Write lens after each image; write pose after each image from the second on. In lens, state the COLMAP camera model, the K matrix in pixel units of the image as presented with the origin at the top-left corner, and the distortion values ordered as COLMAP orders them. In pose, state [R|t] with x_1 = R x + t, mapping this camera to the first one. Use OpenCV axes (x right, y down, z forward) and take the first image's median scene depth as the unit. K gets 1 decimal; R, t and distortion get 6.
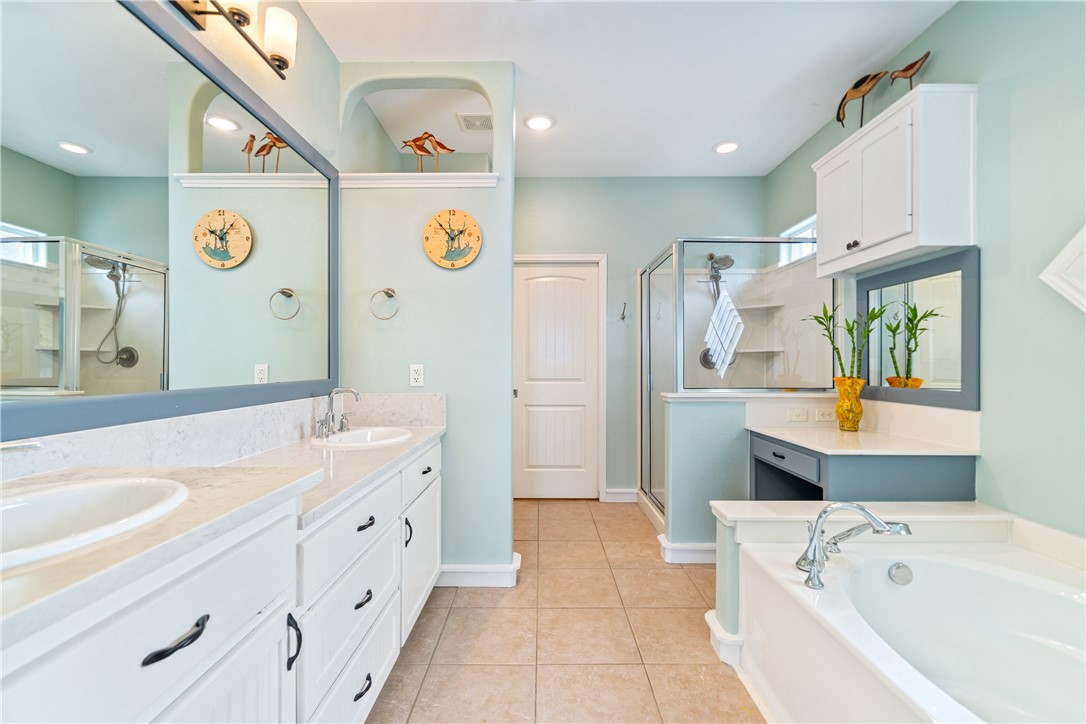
lens RADIAL K [[470.8, 0, 547.9], [0, 470.8, 363.8], [0, 0, 1]] dist [-0.002514, 0.000160]
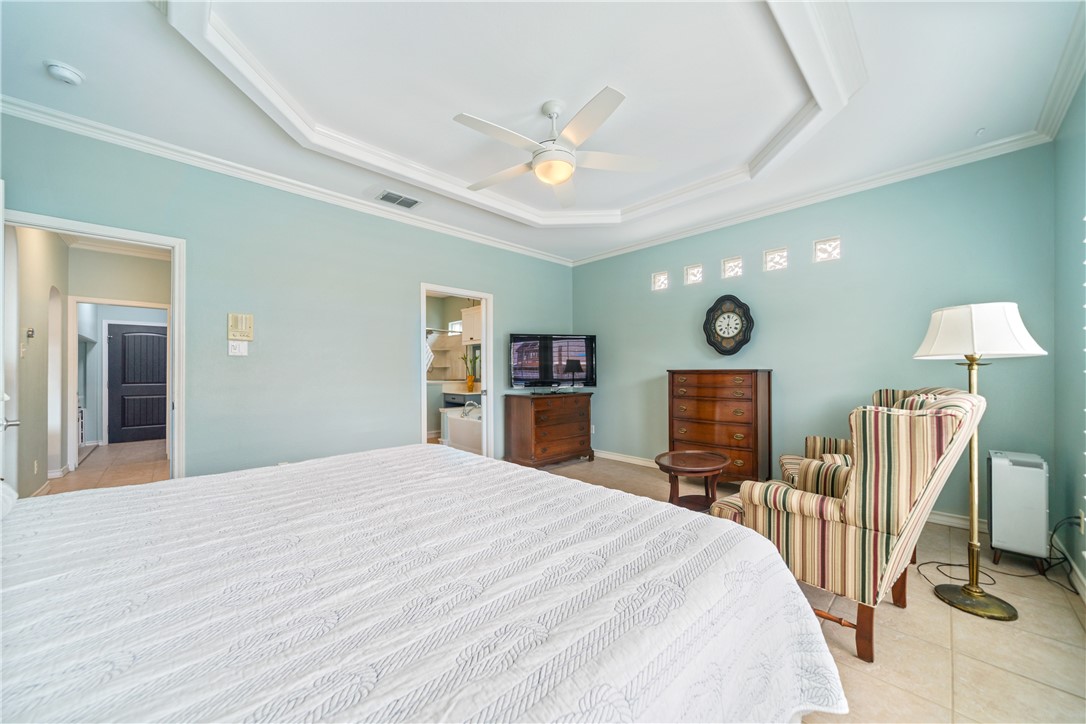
lens RADIAL K [[392.1, 0, 546.9], [0, 392.1, 367.8], [0, 0, 1]] dist [-0.000333, 0.000046]
pose [[0.723877, 0.005414, 0.689908, -0.911194], [0.000619, 0.999964, -0.008496, -0.002945], [-0.689929, 0.006578, 0.723847, -1.424523]]
